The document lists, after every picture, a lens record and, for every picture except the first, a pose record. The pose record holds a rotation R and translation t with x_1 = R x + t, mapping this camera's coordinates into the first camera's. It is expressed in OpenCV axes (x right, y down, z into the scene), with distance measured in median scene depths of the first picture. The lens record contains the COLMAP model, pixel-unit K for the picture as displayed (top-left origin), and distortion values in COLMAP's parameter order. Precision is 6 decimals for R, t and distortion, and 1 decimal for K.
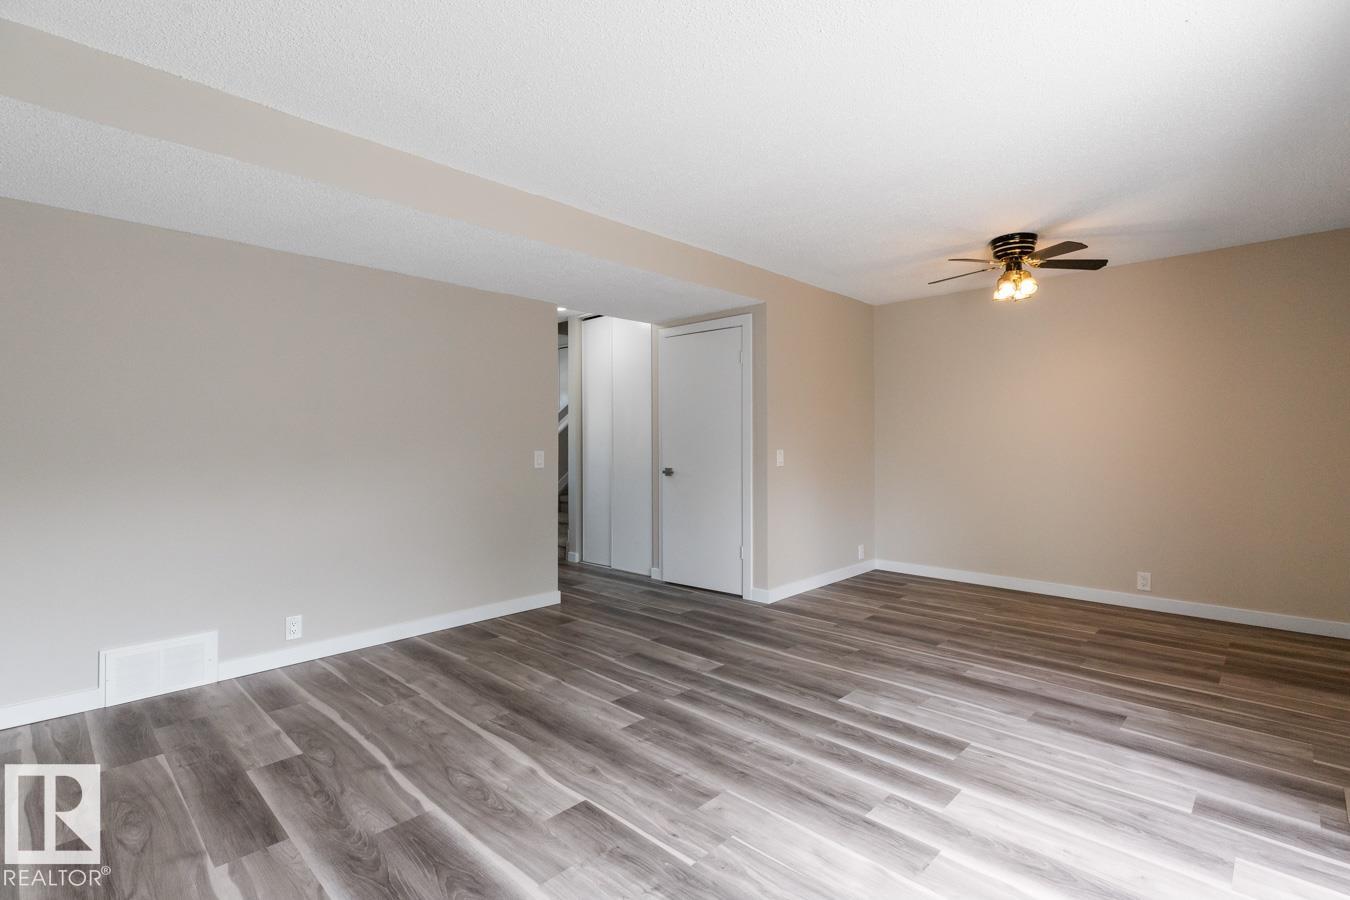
lens RADIAL K [[629.2, 0, 679.2], [0, 629.2, 429.4], [0, 0, 1]] dist [0.005754, -0.000112]
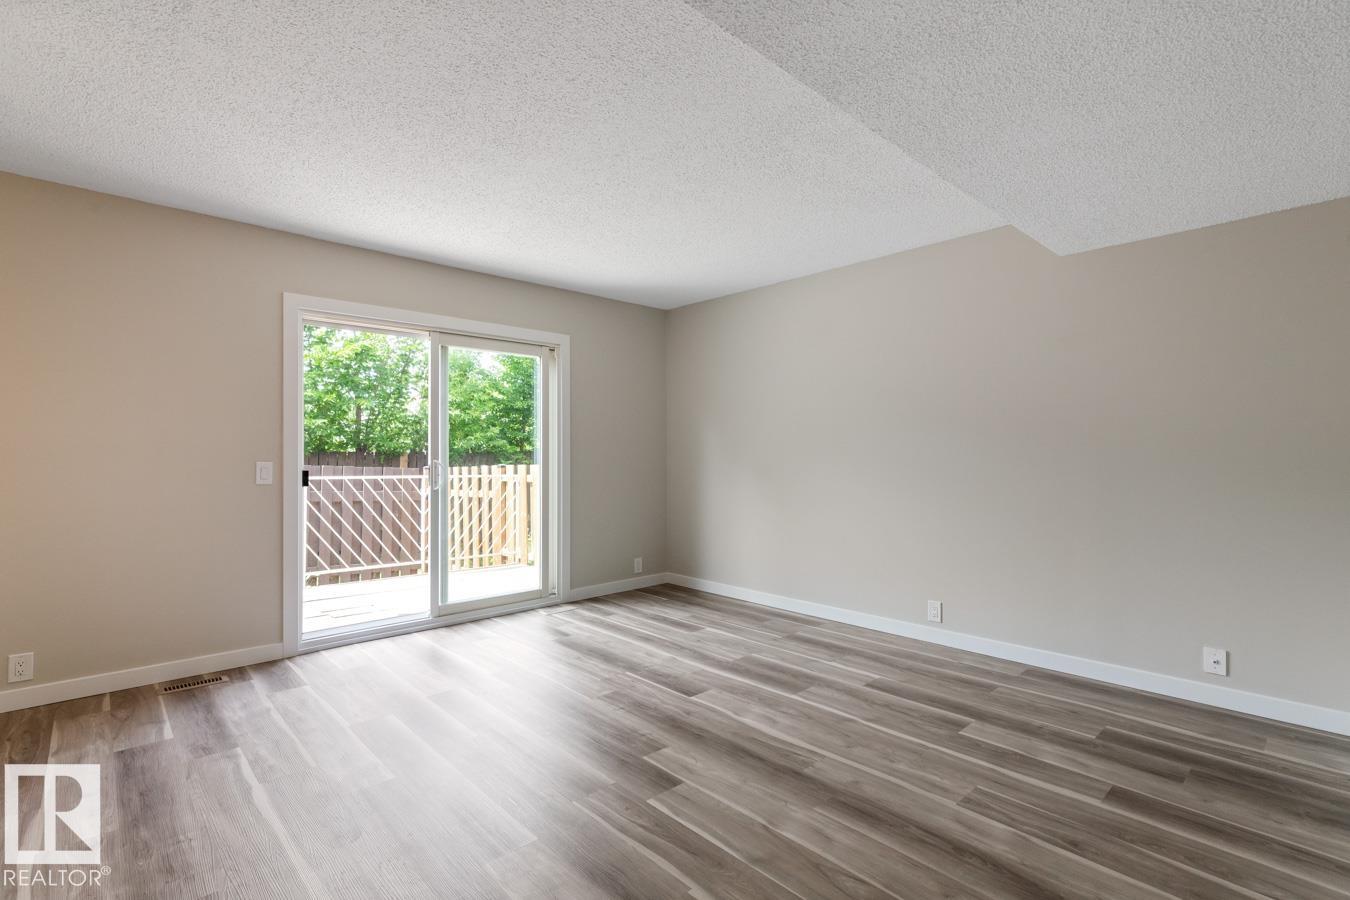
lens RADIAL K [[628.5, 0, 675.0], [0, 628.5, 450.0], [0, 0, 1]] dist [0.002509, -0.000029]
pose [[-0.998613, 0.005689, 0.052334, -0.120834], [0.003985, 0.999460, -0.032615, 0.042248], [-0.052491, -0.032362, -0.998097, 1.536862]]
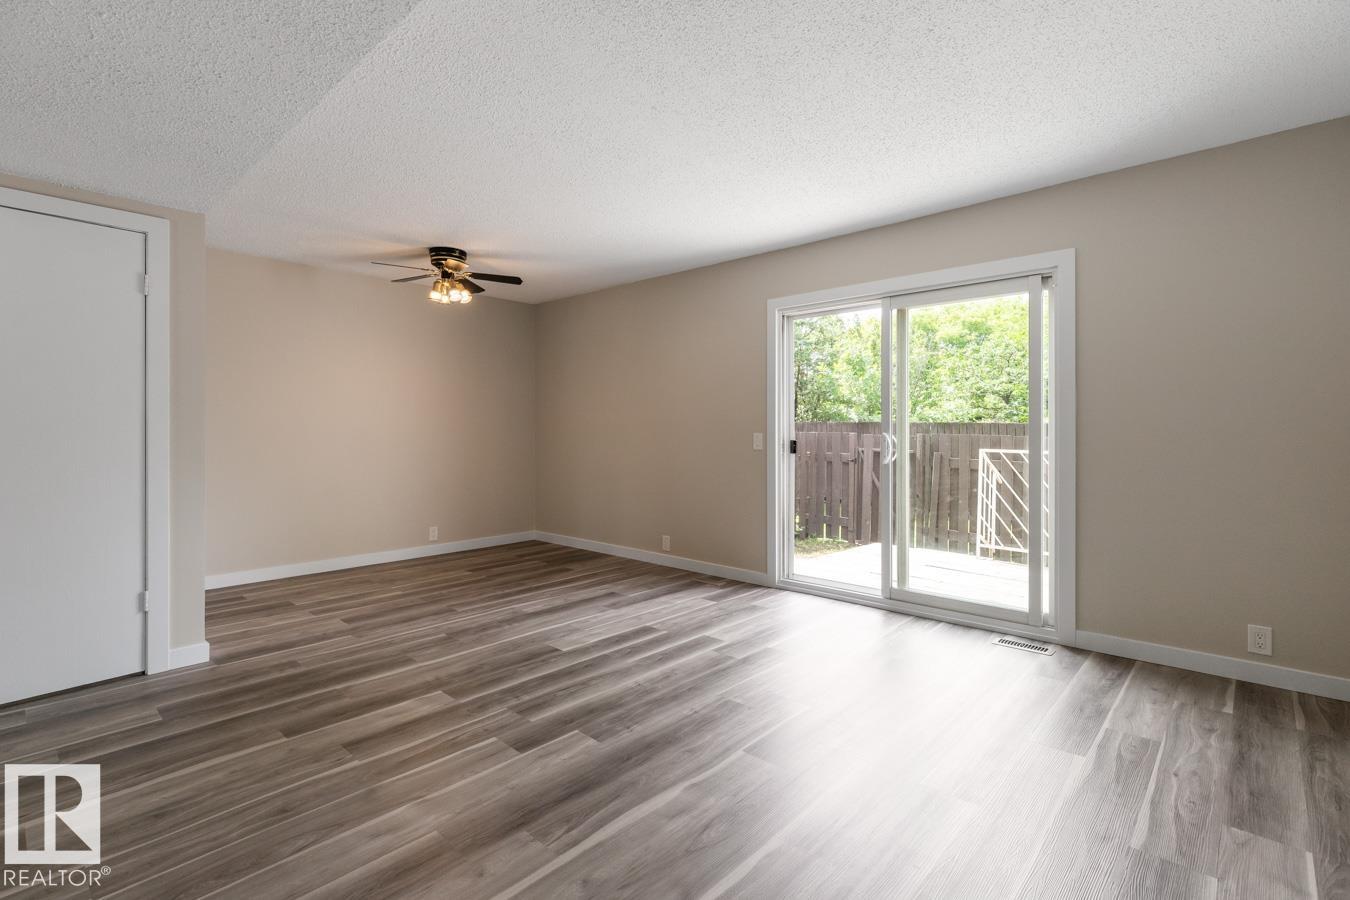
lens RADIAL K [[629.2, 0, 679.2], [0, 629.2, 429.4], [0, 0, 1]] dist [0.005754, -0.000112]
pose [[-0.025370, 0.002896, 0.999674, -0.770101], [-0.022102, 0.999750, -0.003457, 0.025634], [-0.999434, -0.022183, -0.025299, 0.717202]]
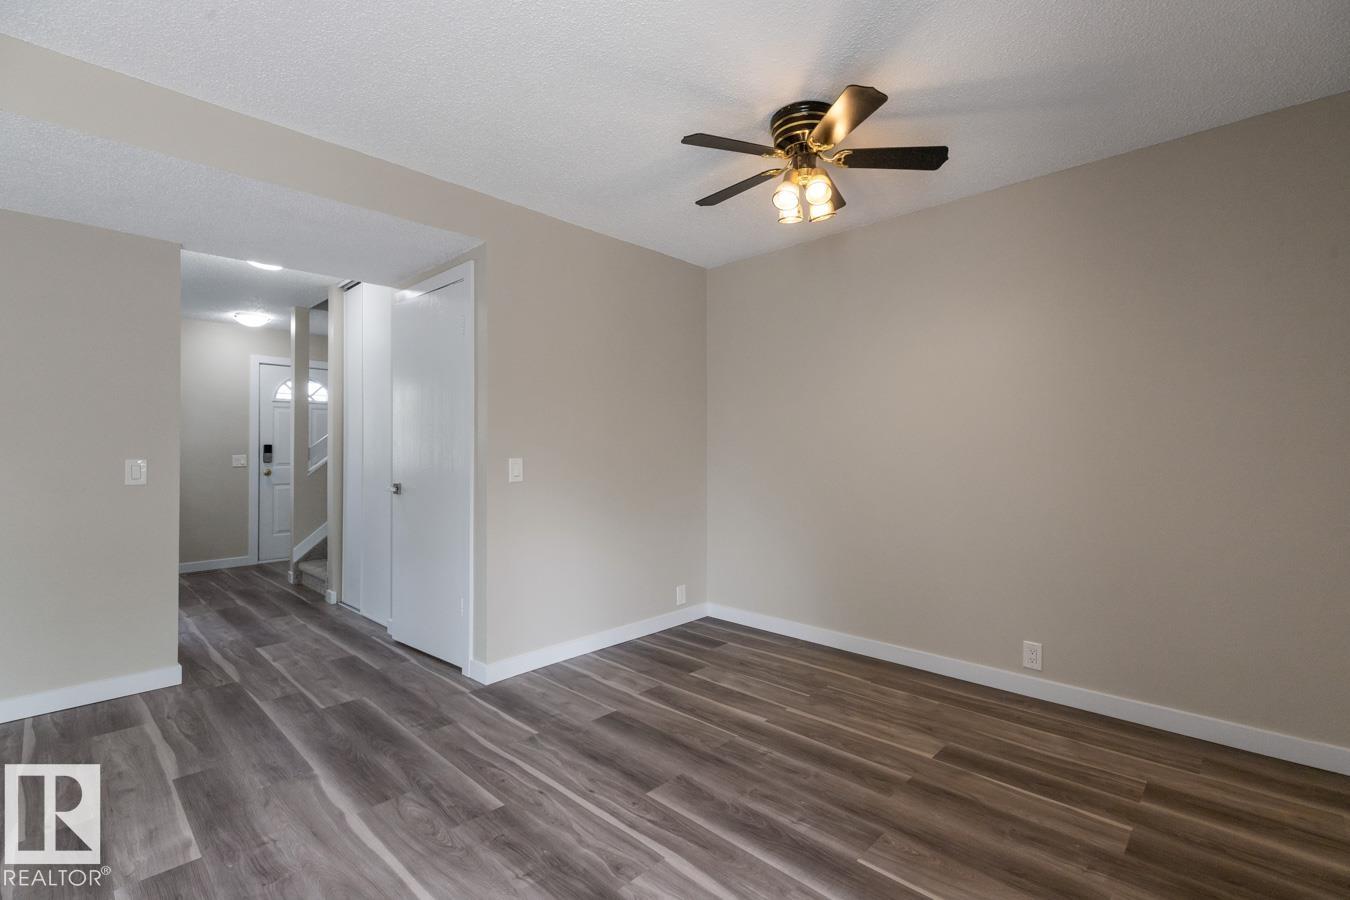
lens RADIAL K [[607.6, 0, 669.4], [0, 607.6, 443.2], [0, 0, 1]] dist [0.006908, -0.000349]
pose [[0.999997, 0.002390, 0.000895, 0.473344], [-0.002398, 0.999957, 0.008911, 0.013110], [-0.000873, -0.008913, 0.999960, 0.480248]]
